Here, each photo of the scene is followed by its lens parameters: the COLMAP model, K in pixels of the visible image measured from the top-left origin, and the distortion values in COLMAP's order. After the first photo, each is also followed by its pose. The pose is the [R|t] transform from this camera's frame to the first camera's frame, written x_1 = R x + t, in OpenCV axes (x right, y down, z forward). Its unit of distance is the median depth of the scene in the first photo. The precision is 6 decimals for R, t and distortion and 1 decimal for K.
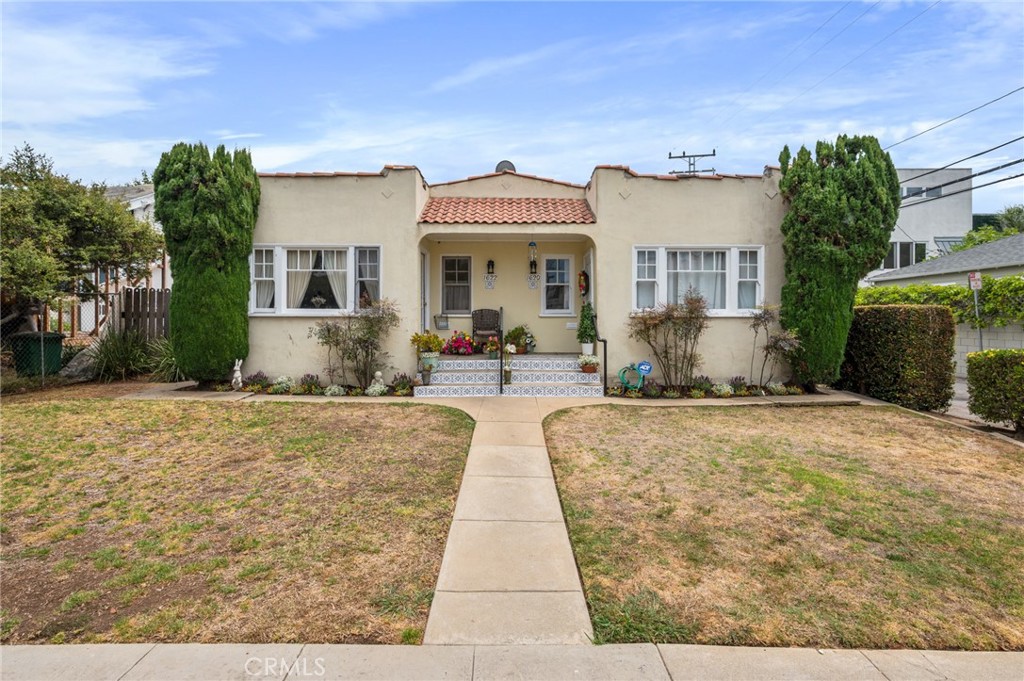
lens RADIAL K [[499.2, 0, 510.2], [0, 499.2, 325.0], [0, 0, 1]] dist [-0.003114, -0.000359]
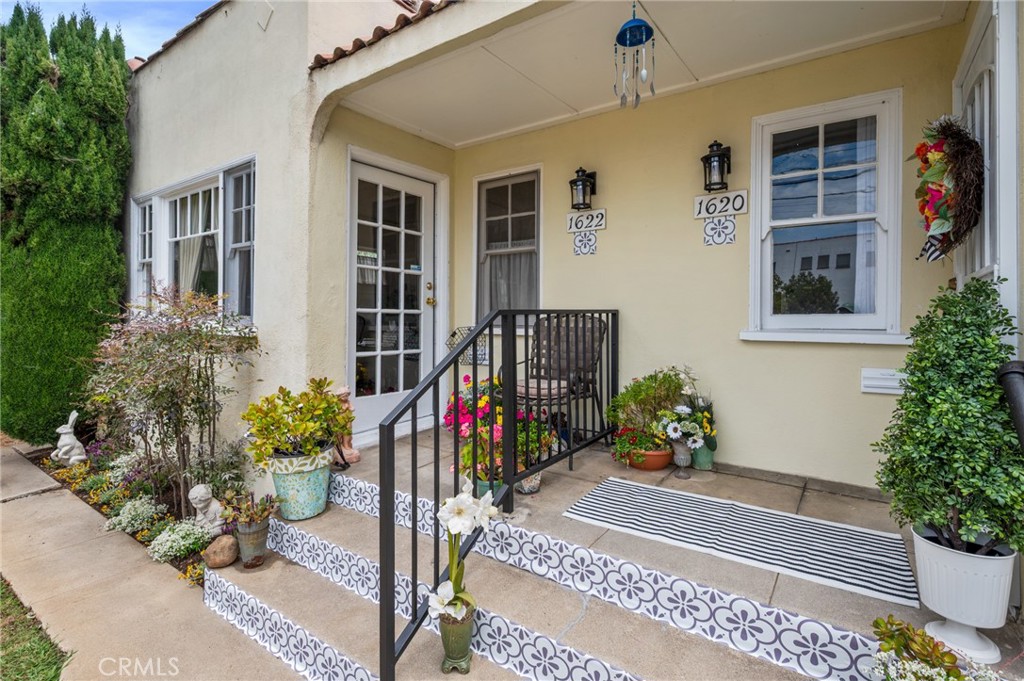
lens RADIAL K [[484.0, 0, 512.4], [0, 484.0, 327.4], [0, 0, 1]] dist [0.000688, -0.000029]
pose [[0.816729, 0.014521, -0.576838, 0.127493], [-0.006842, 0.999857, 0.015482, -0.031281], [0.576980, -0.008697, 0.816712, 0.800594]]
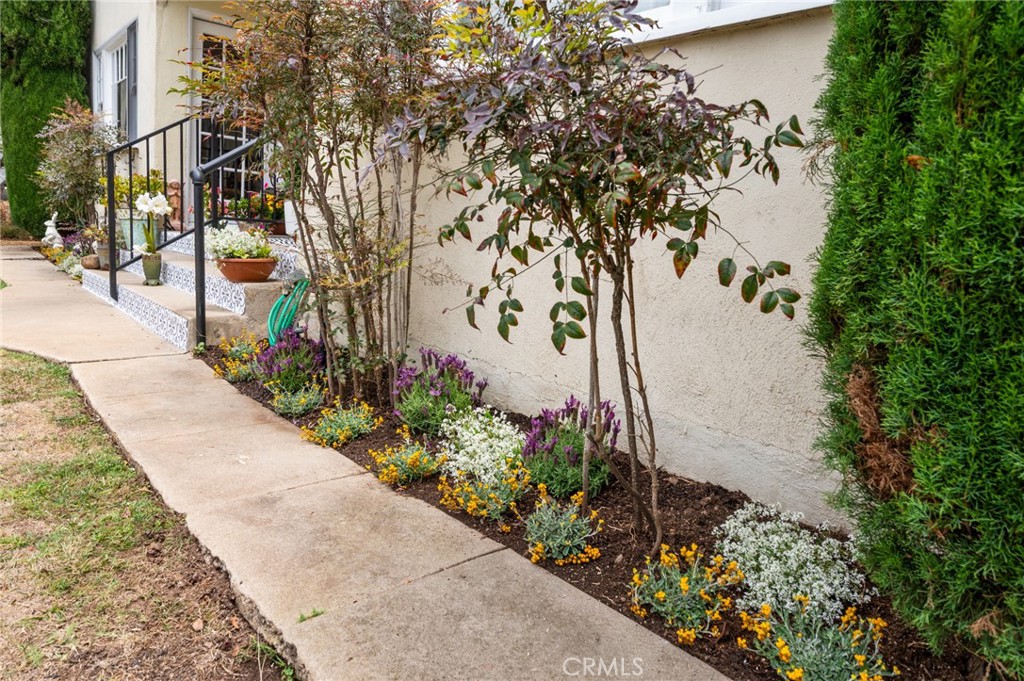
lens RADIAL K [[654.7, 0, 512.0], [0, 654.7, 340.5], [0, 0, 1]] dist [0.000066, 0.000743]
pose [[0.649352, 0.163152, -0.742781, 0.611783], [-0.075487, 0.985720, 0.150522, 0.055633], [0.756732, -0.041672, 0.652396, 0.821564]]
